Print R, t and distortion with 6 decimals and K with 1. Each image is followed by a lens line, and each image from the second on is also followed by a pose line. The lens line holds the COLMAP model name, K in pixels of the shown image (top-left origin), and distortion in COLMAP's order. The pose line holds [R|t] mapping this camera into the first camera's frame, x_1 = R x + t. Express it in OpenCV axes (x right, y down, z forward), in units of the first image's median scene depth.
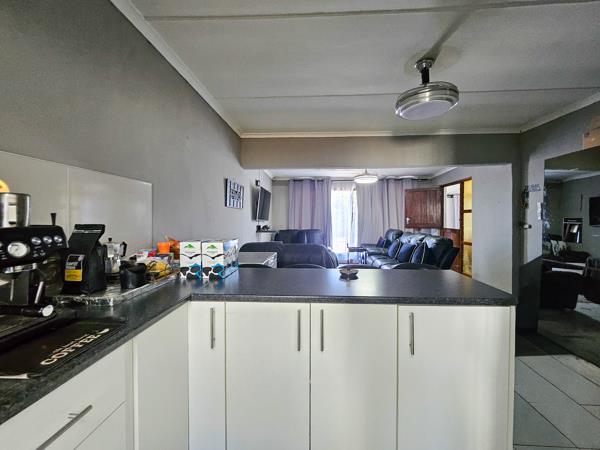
lens RADIAL K [[245.9, 0, 300.0], [0, 245.9, 225.0], [0, 0, 1]] dist [-0.000390, -0.000036]
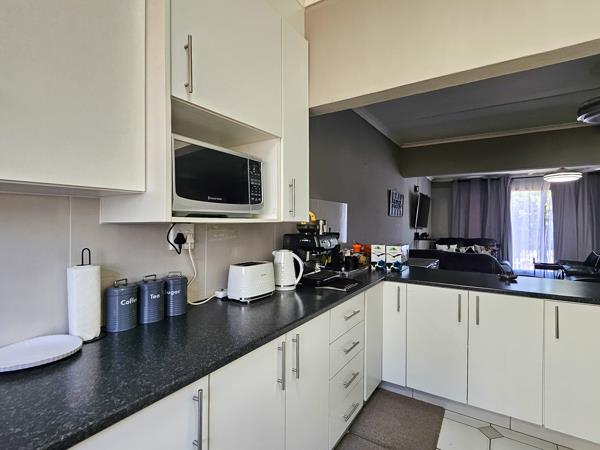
lens RADIAL K [[307.7, 0, 300.0], [0, 307.7, 225.0], [0, 0, 1]] dist [-0.000942, -0.000102]
pose [[0.876656, 0.012328, -0.480960, 0.010278], [-0.019783, 0.999750, -0.010432, -0.007678], [0.480711, 0.018660, 0.876681, -0.285530]]
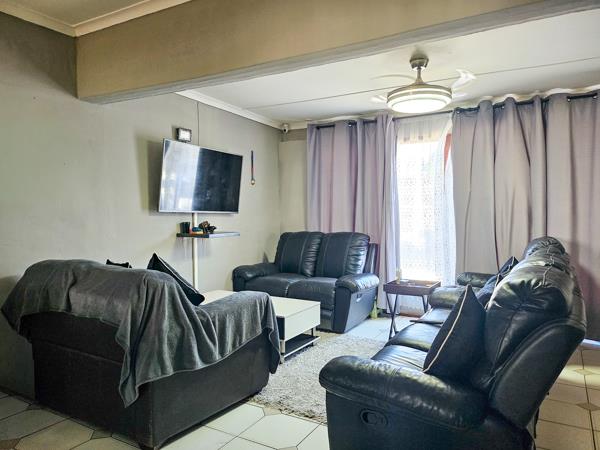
lens RADIAL K [[410.5, 0, 300.3], [0, 410.5, 212.2], [0, 0, 1]] dist [0.001024, 0.000357]
pose [[0.892255, 0.005154, -0.451503, 0.418995], [-0.014926, 0.999725, -0.018086, -0.007728], [0.451285, 0.022876, 0.892087, 0.419500]]
